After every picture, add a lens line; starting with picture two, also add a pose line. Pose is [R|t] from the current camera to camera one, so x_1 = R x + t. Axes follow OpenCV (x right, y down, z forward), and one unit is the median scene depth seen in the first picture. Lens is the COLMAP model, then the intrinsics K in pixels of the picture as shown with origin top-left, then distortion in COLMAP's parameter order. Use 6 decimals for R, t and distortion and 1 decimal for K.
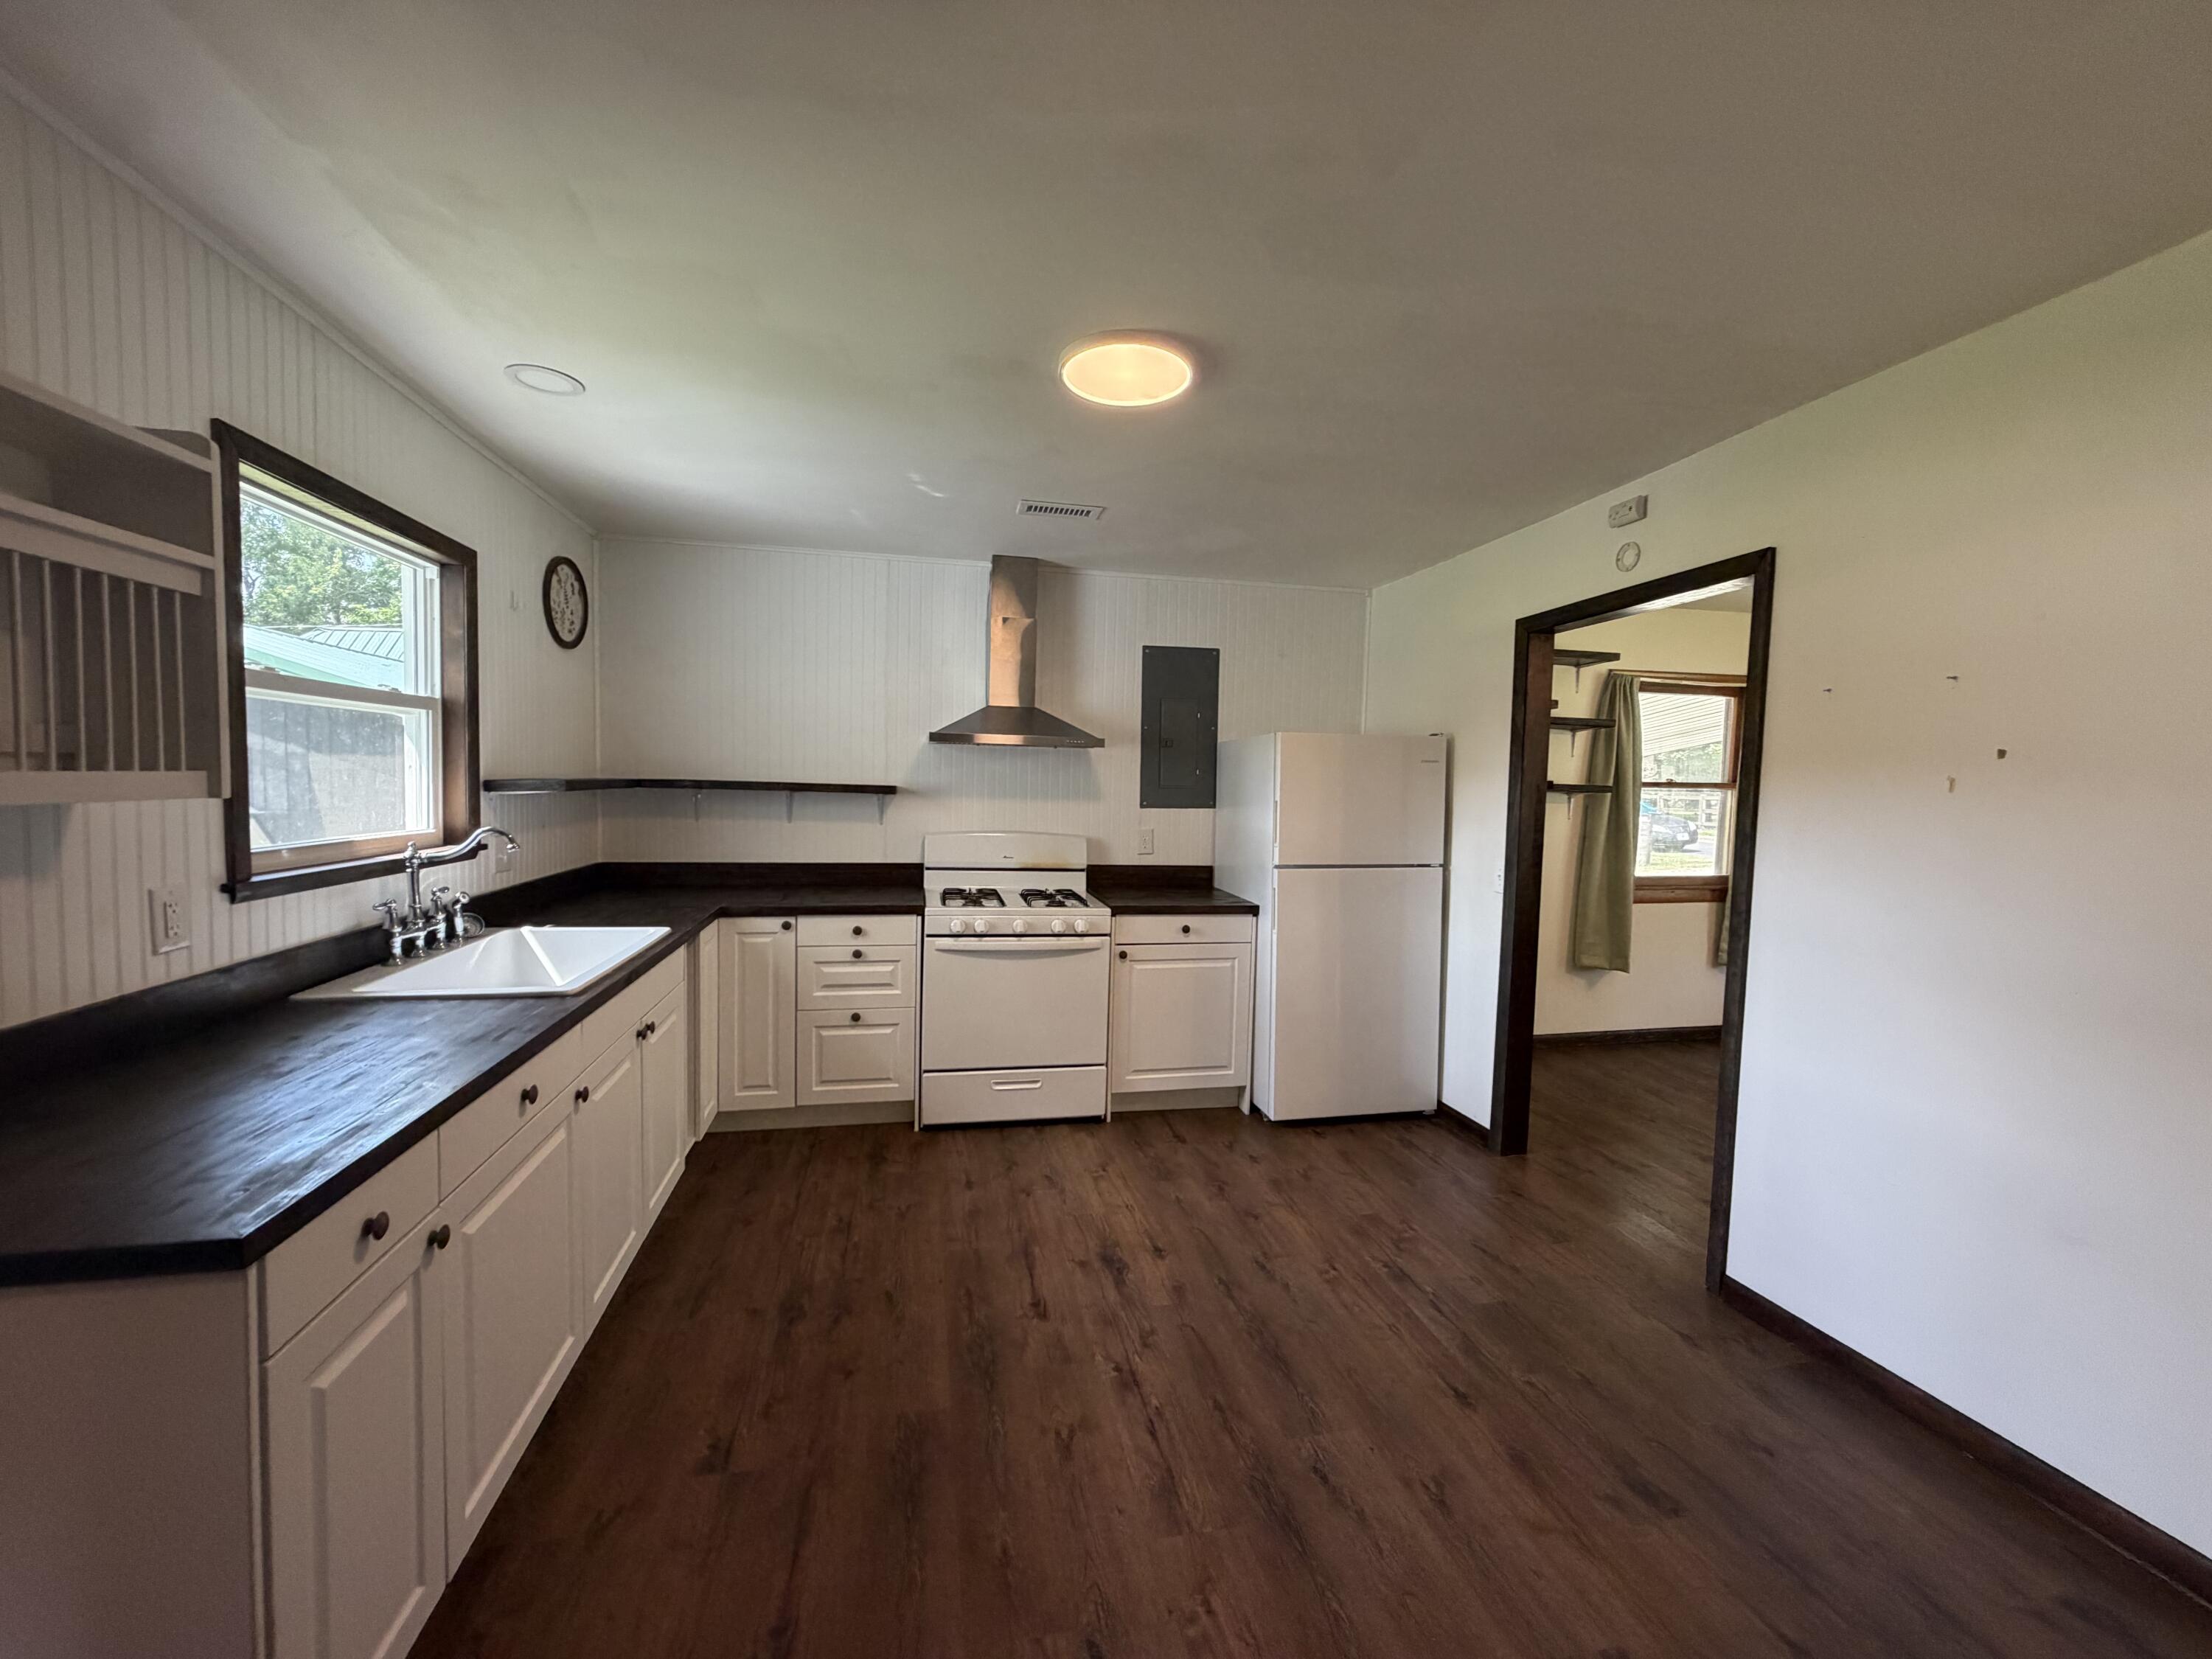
lens RADIAL K [[884.4, 0, 1120.7], [0, 884.4, 829.4], [0, 0, 1]] dist [-0.003491, -0.000357]
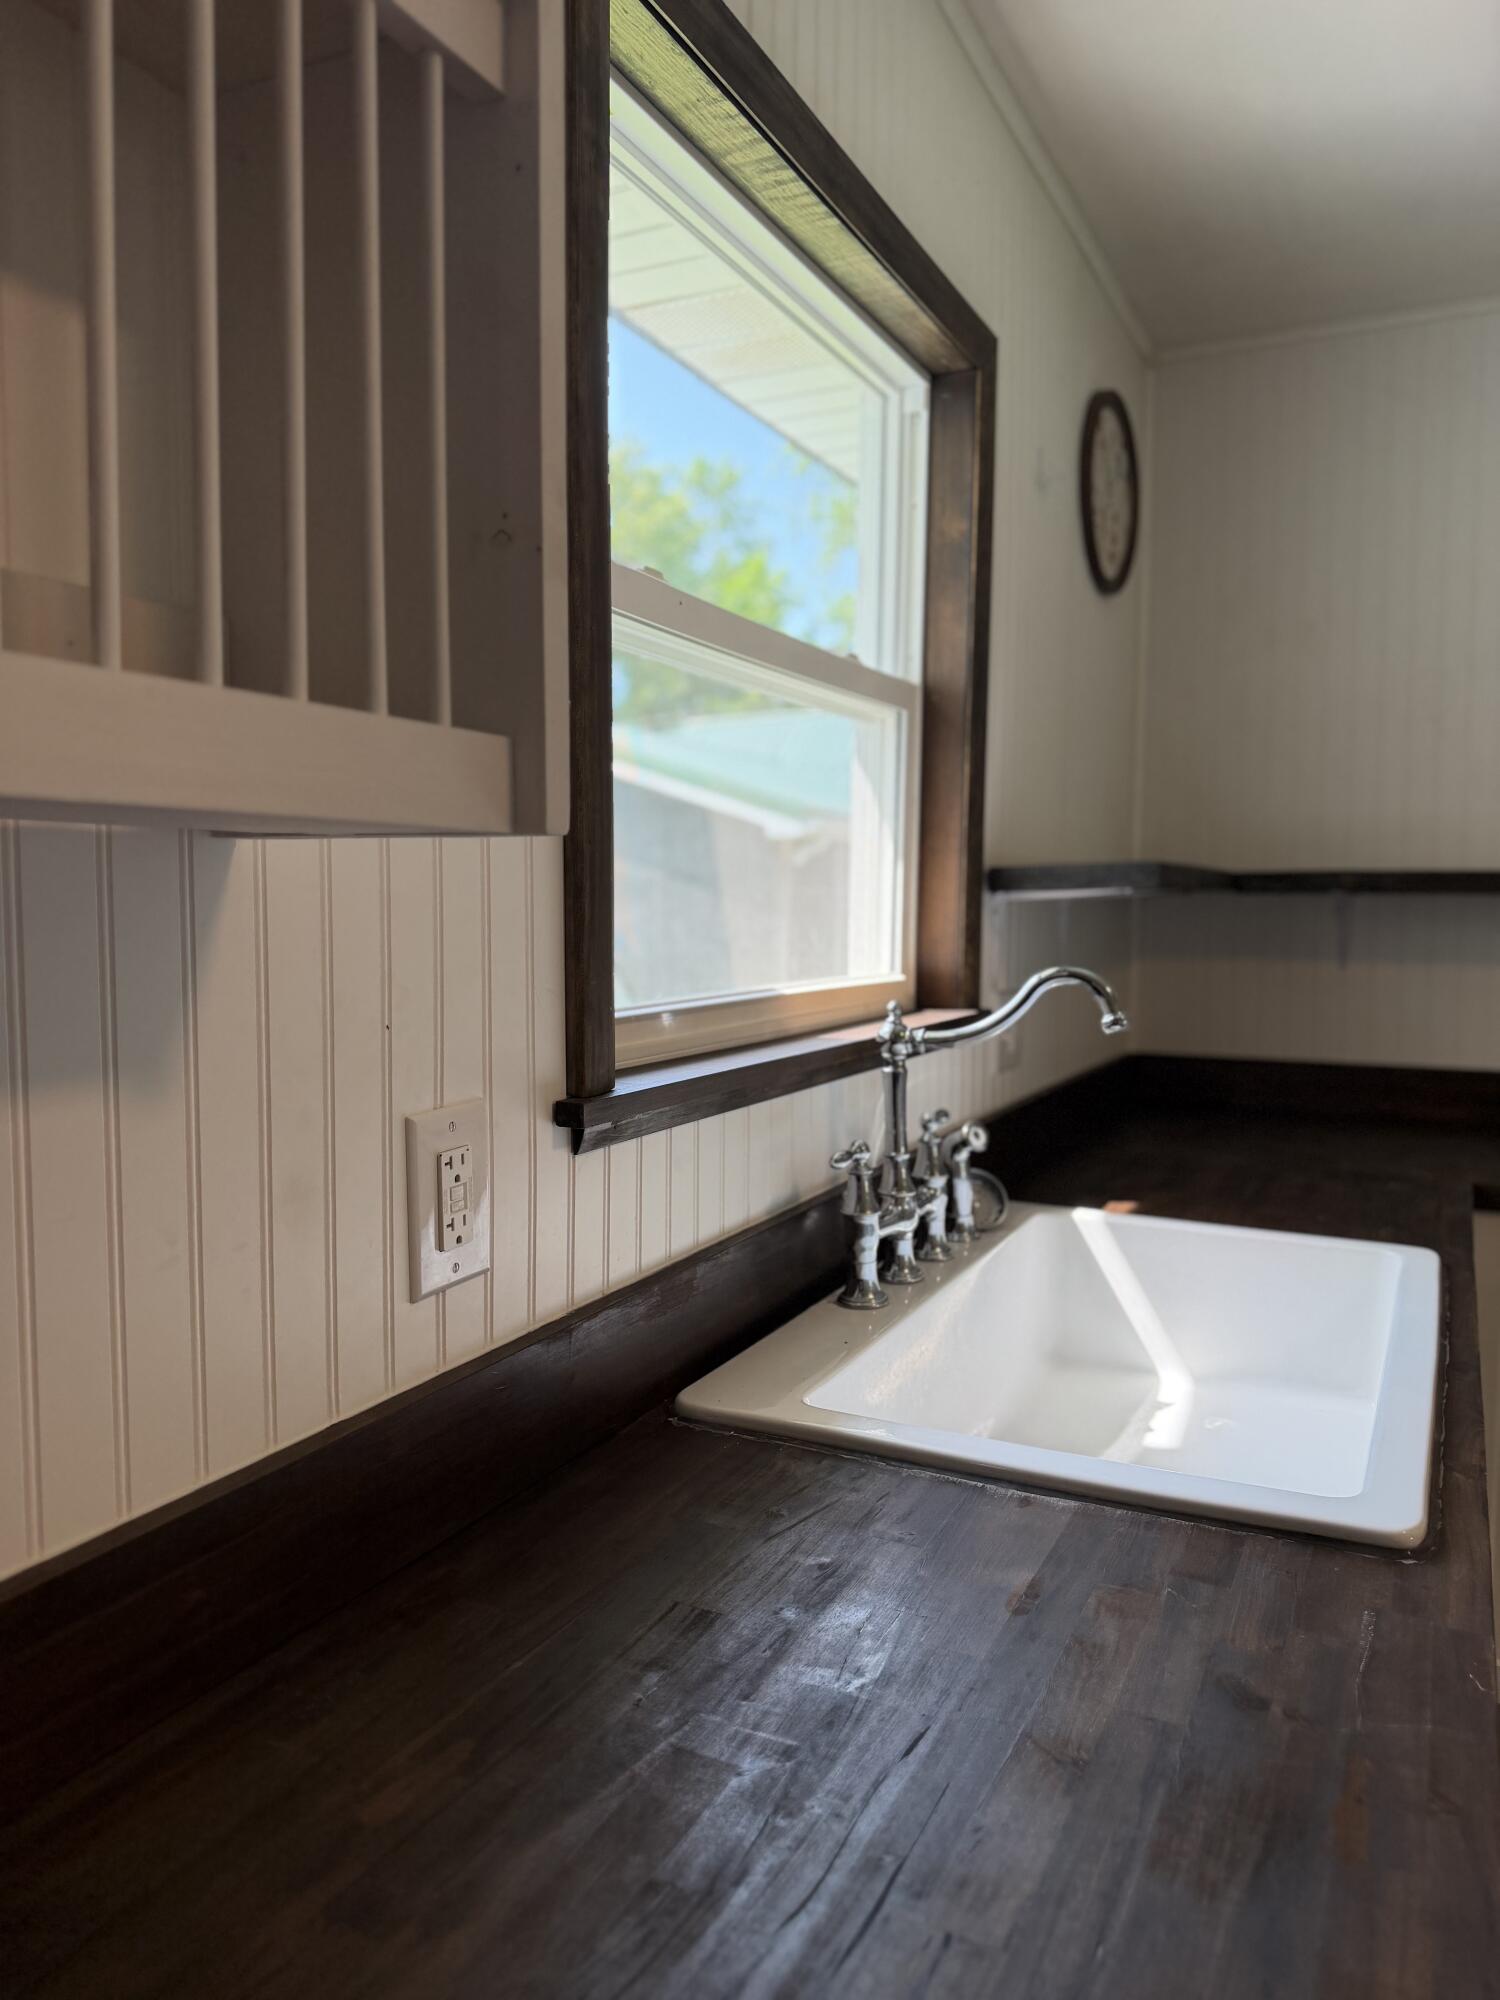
lens RADIAL K [[1412.6, 0, 747.5], [0, 1412.6, 1002.9], [0, 0, 1]] dist [-0.002879, -0.004452]
pose [[0.775533, 0.023982, -0.630851, -0.457941], [-0.020453, 0.999708, 0.012861, 0.008558], [0.630975, 0.002929, 0.775798, 0.462803]]
